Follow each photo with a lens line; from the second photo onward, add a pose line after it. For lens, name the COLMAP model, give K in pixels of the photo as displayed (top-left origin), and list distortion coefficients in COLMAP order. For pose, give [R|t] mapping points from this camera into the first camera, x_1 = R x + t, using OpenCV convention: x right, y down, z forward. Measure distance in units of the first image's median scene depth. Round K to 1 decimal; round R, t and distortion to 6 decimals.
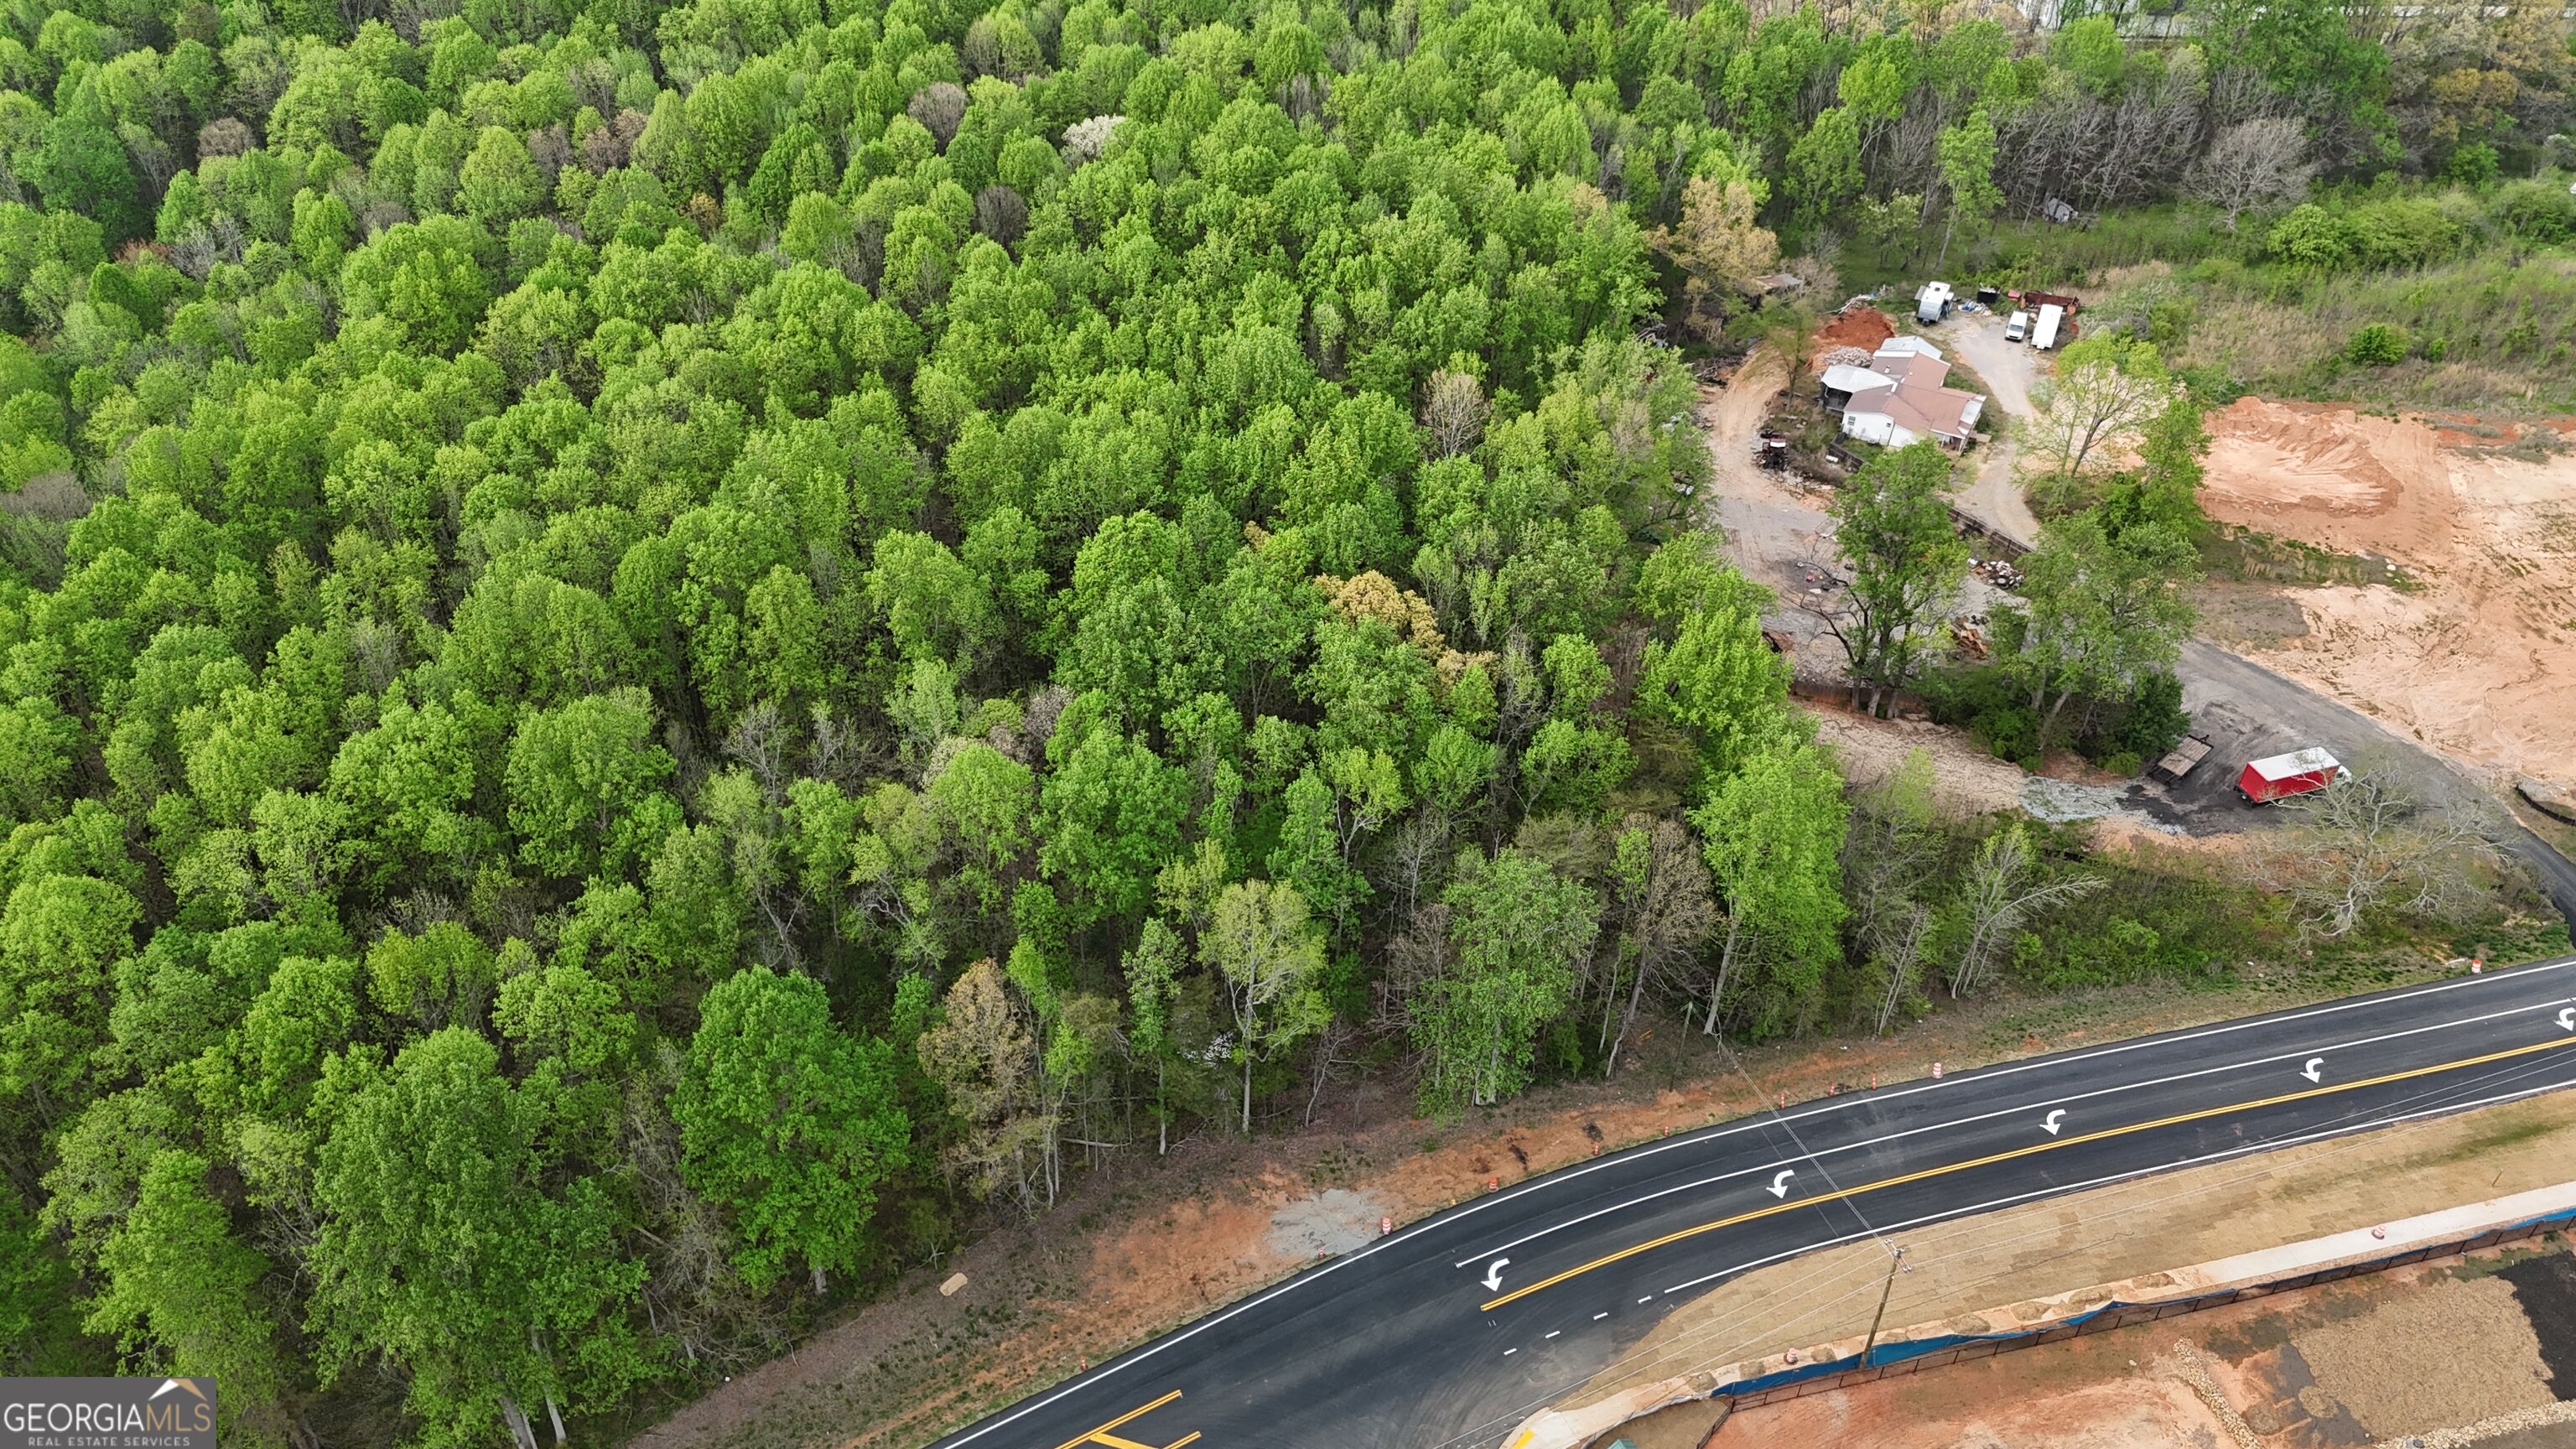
lens RADIAL K [[1895.7, 0, 1295.2], [0, 1895.7, 711.3], [0, 0, 1]] dist [0.063929, -0.056386]
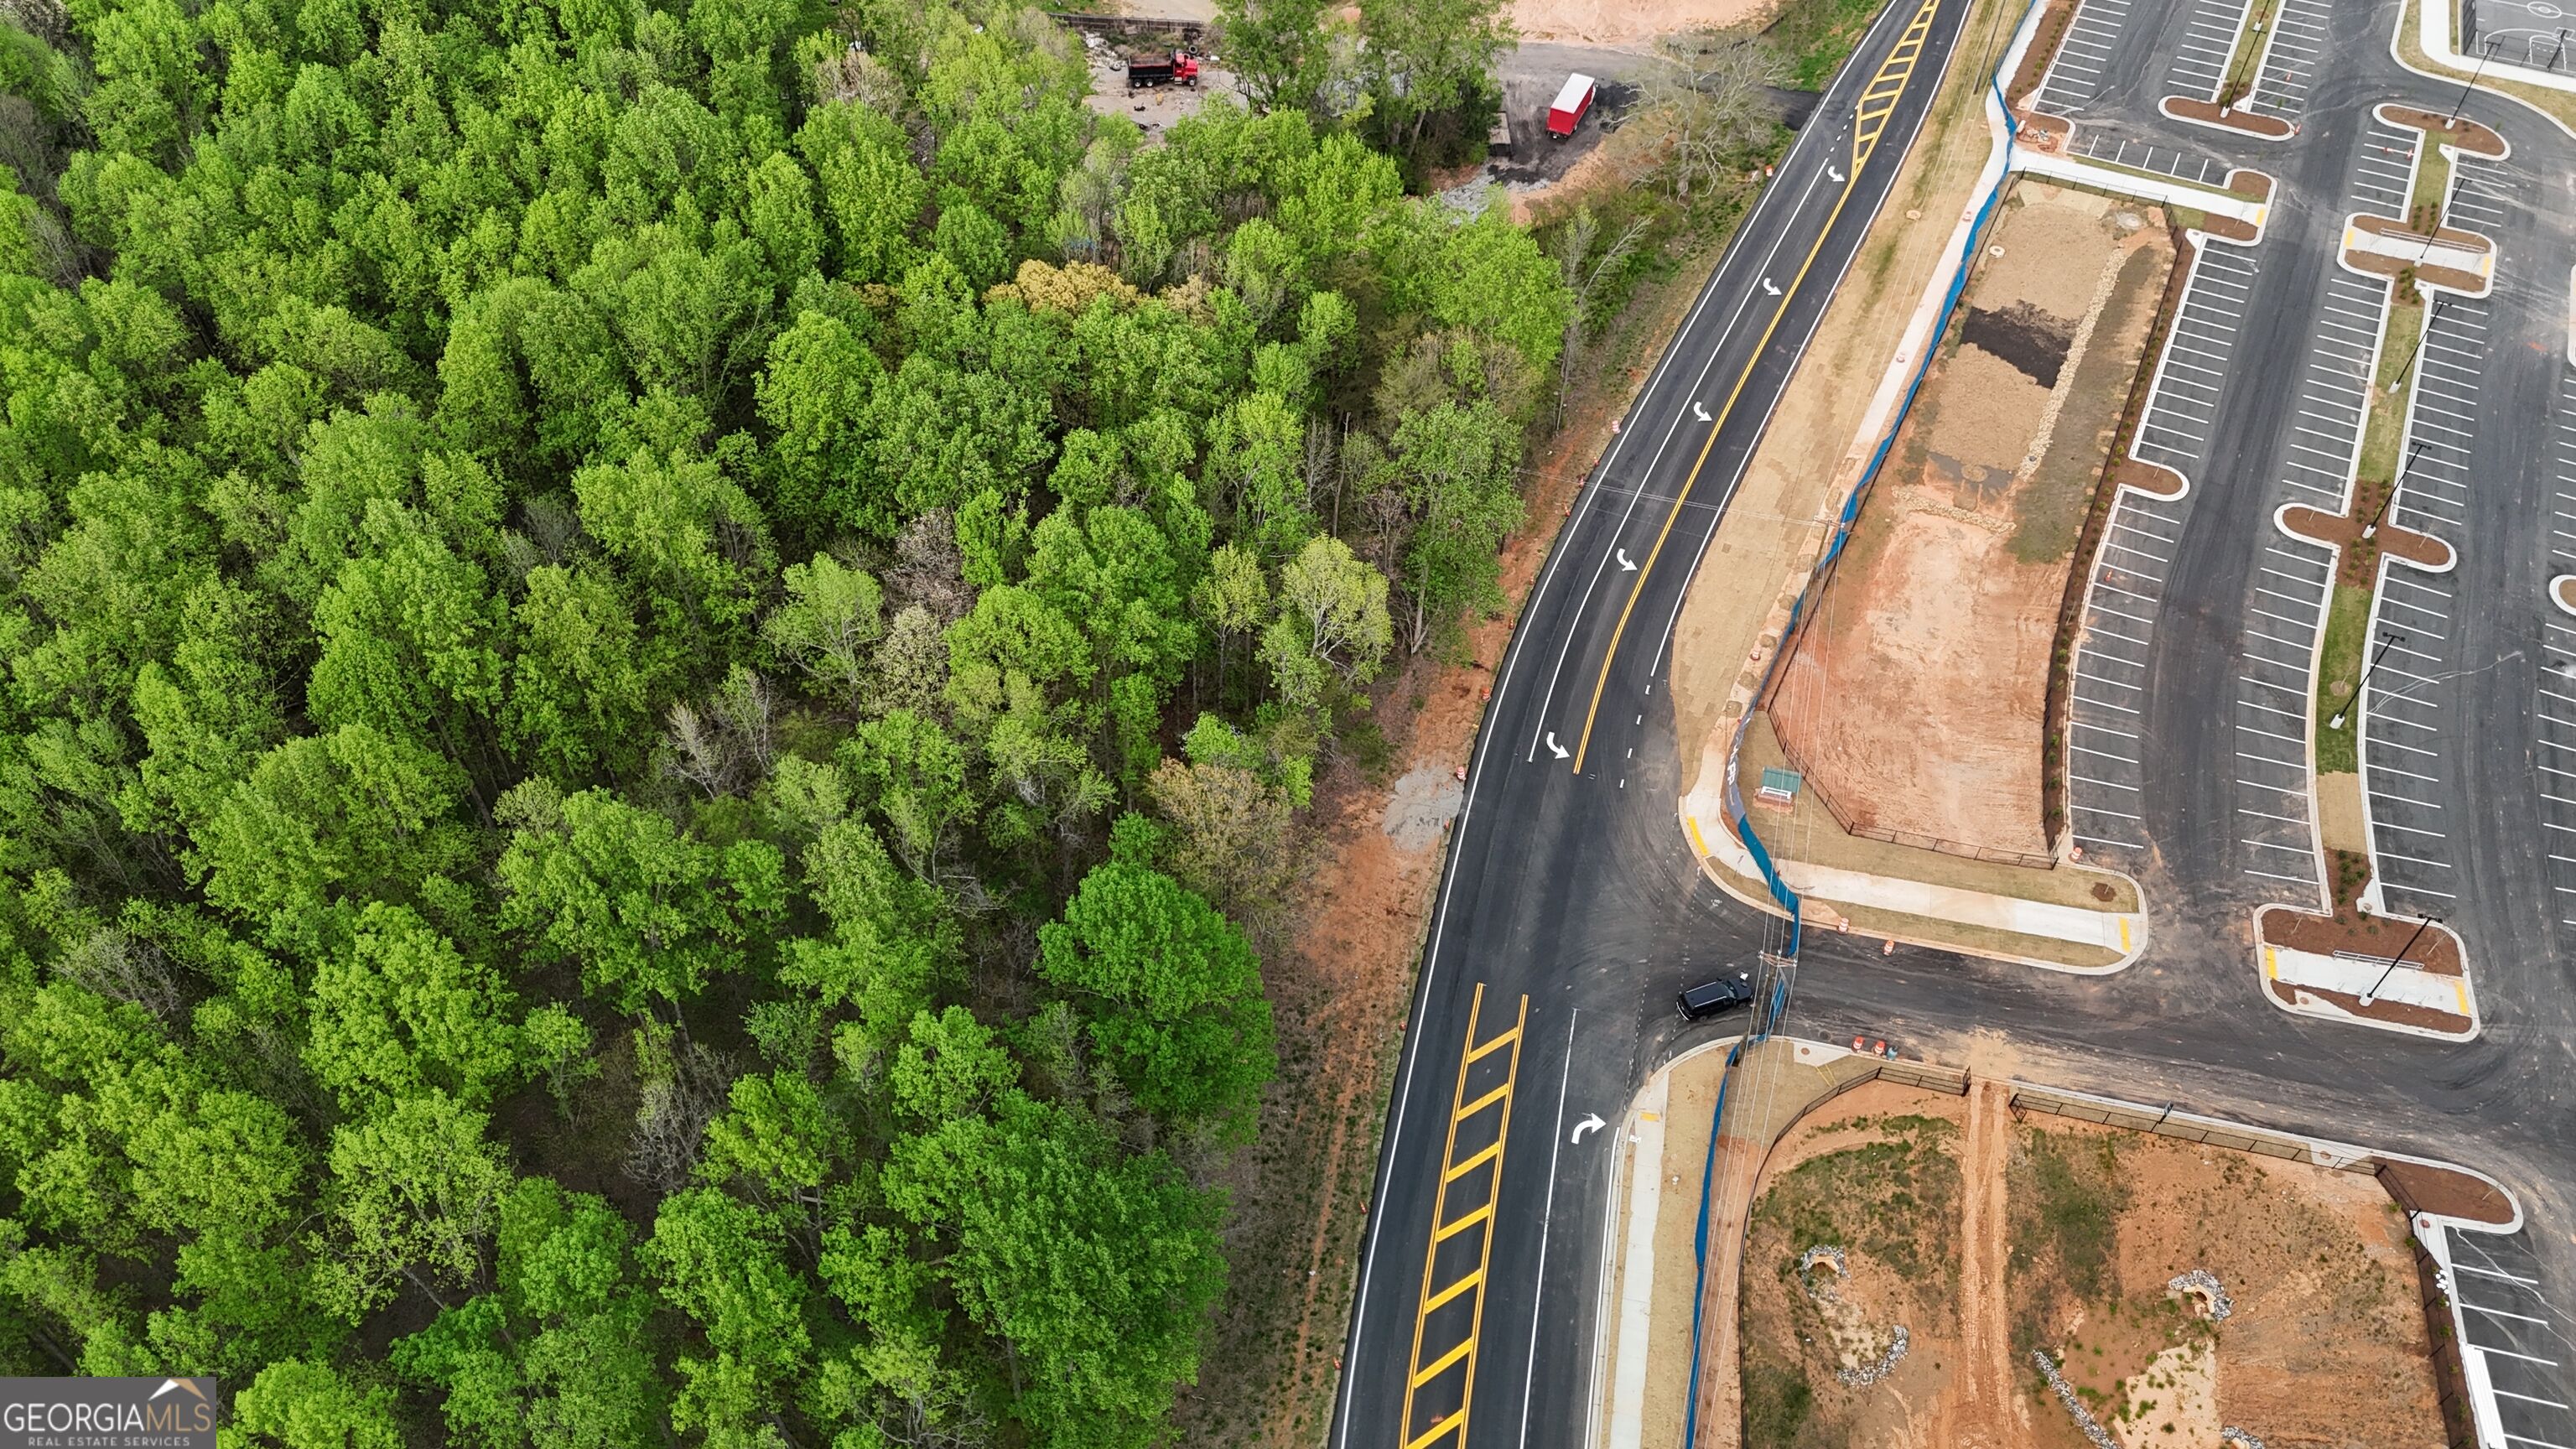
lens RADIAL K [[1862.1, 0, 1281.7], [0, 1862.1, 724.4], [0, 0, 1]] dist [0.065635, -0.060848]
pose [[0.663465, -0.562015, 0.493917, -0.468507], [0.452070, 0.827125, 0.333912, -0.138482], [-0.596194, 0.001746, 0.802838, 0.176138]]
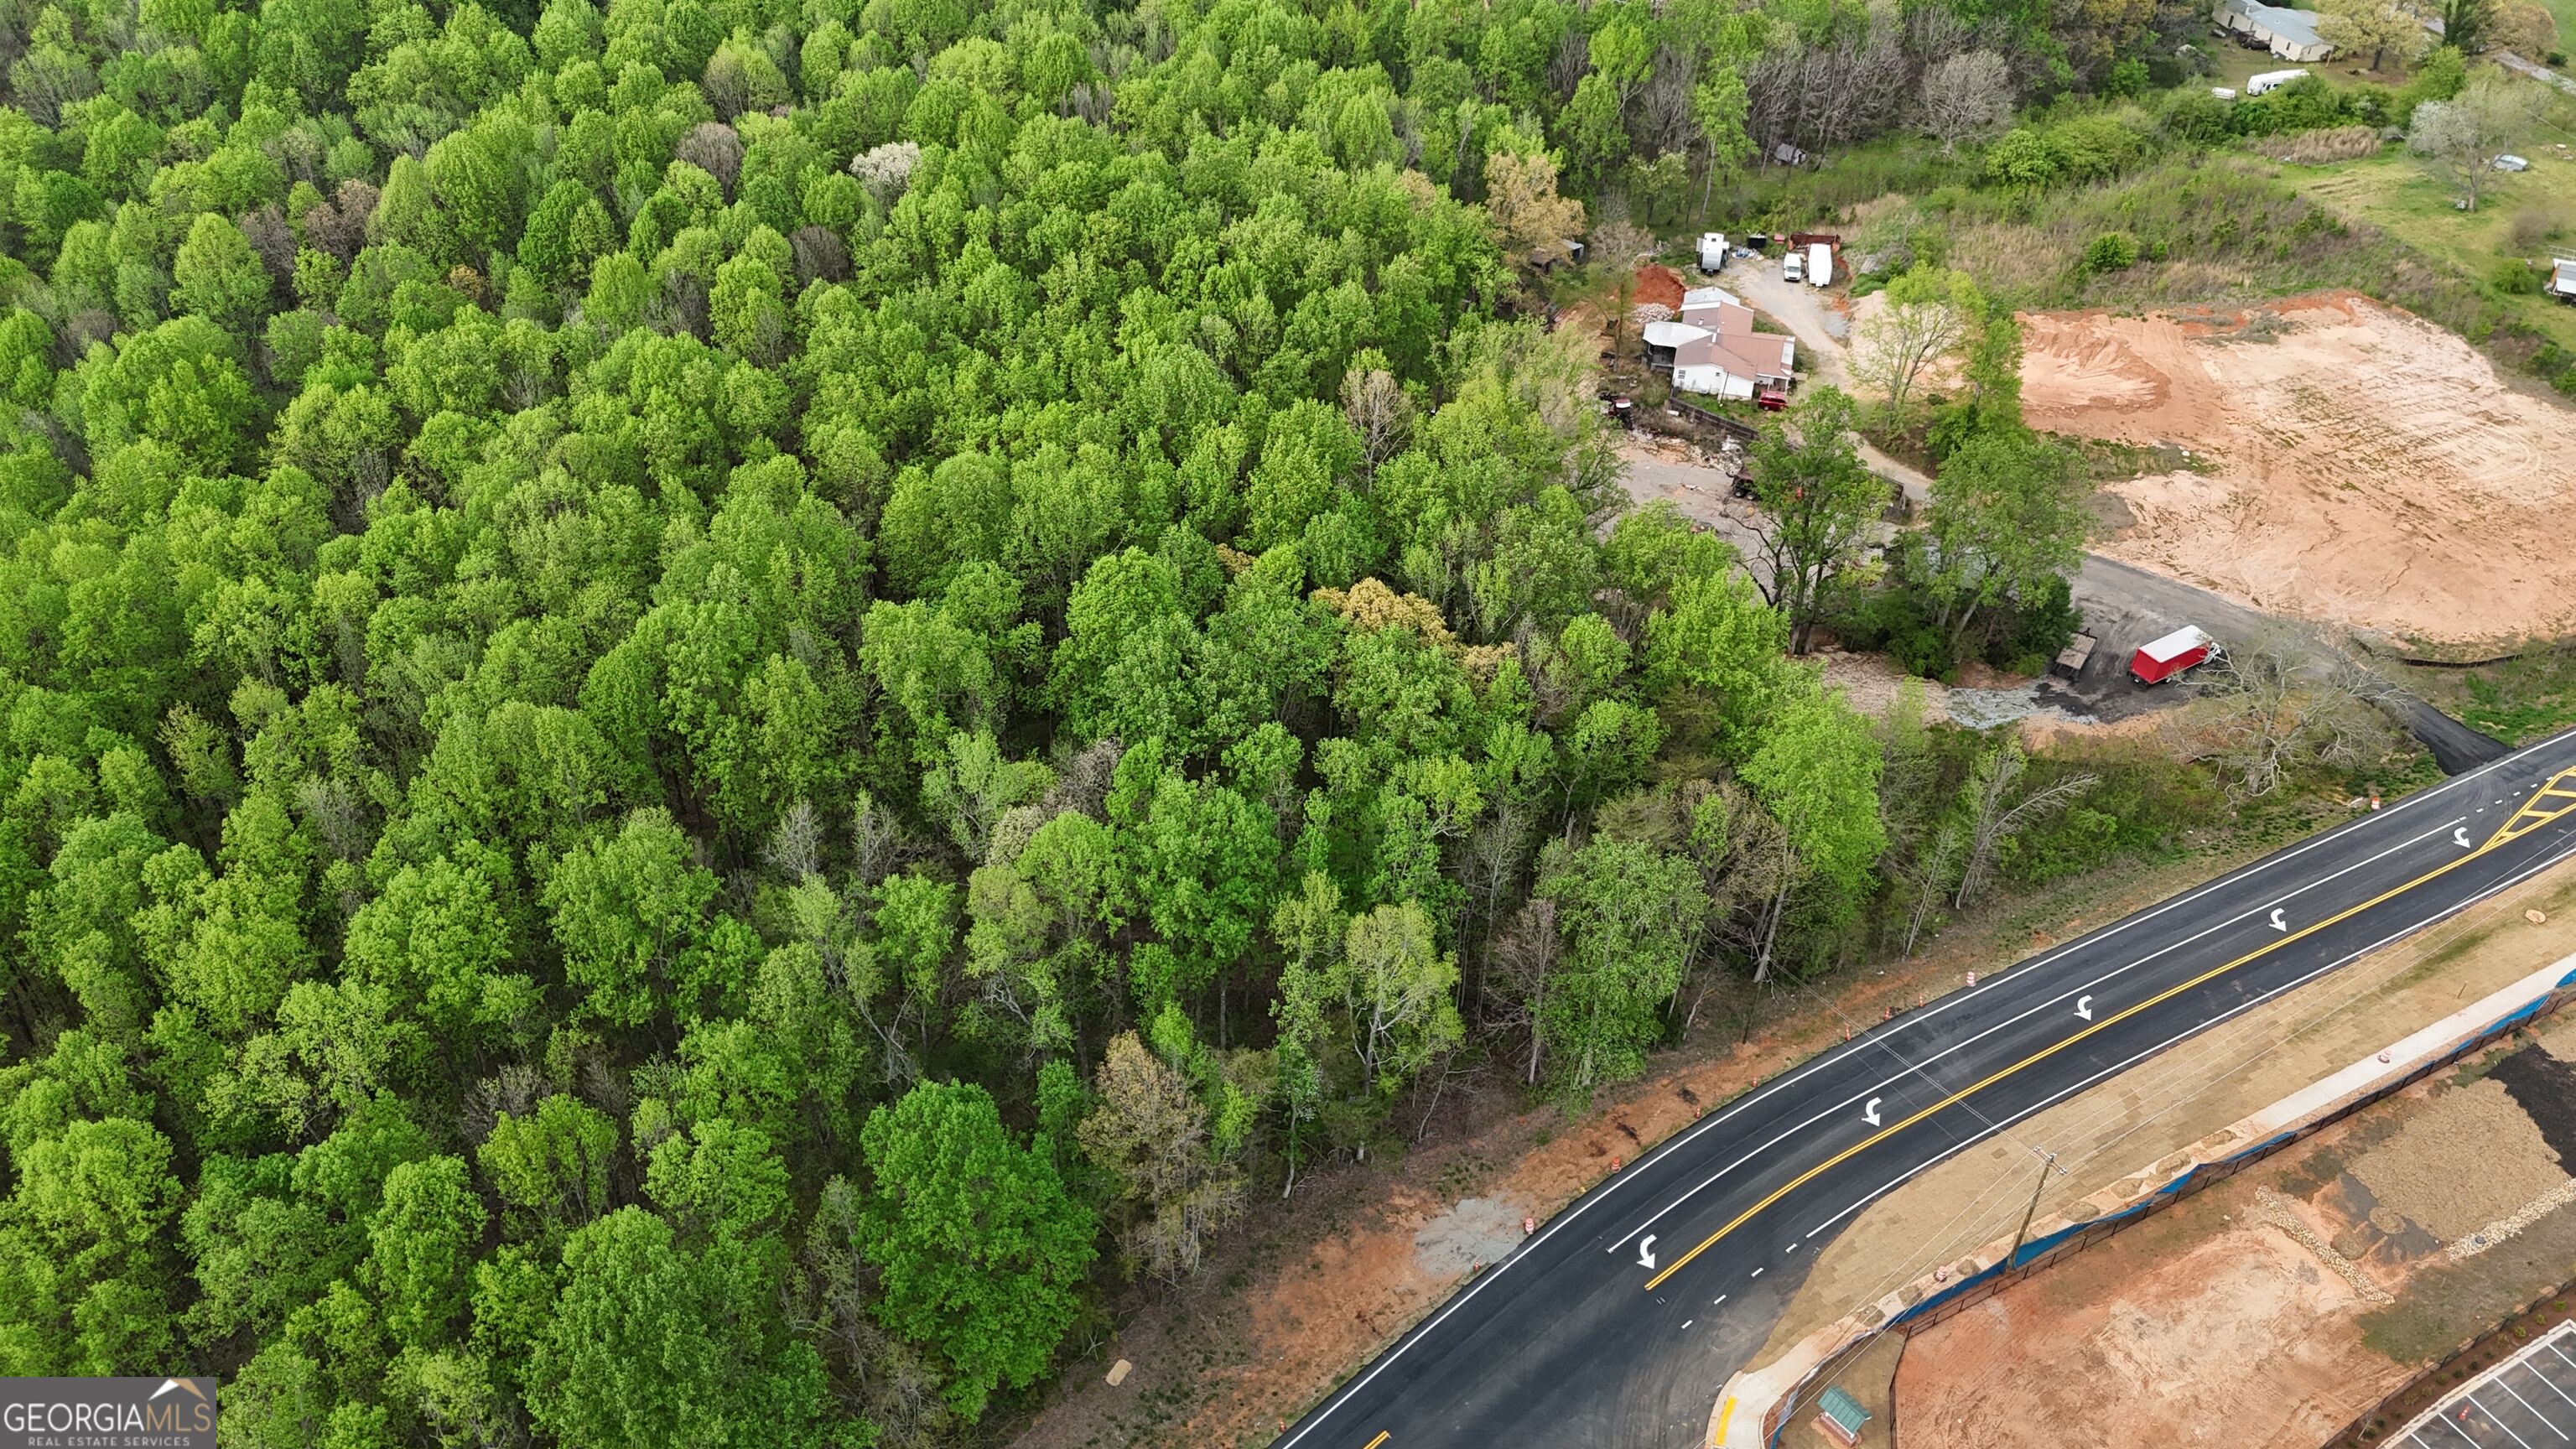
lens RADIAL K [[1895.7, 0, 1295.2], [0, 1895.7, 711.3], [0, 0, 1]] dist [0.063929, -0.056386]
pose [[0.972413, -0.143095, 0.184218, -0.190583], [0.142121, 0.989675, 0.018550, -0.029119], [-0.184970, 0.008143, 0.982710, 0.032494]]
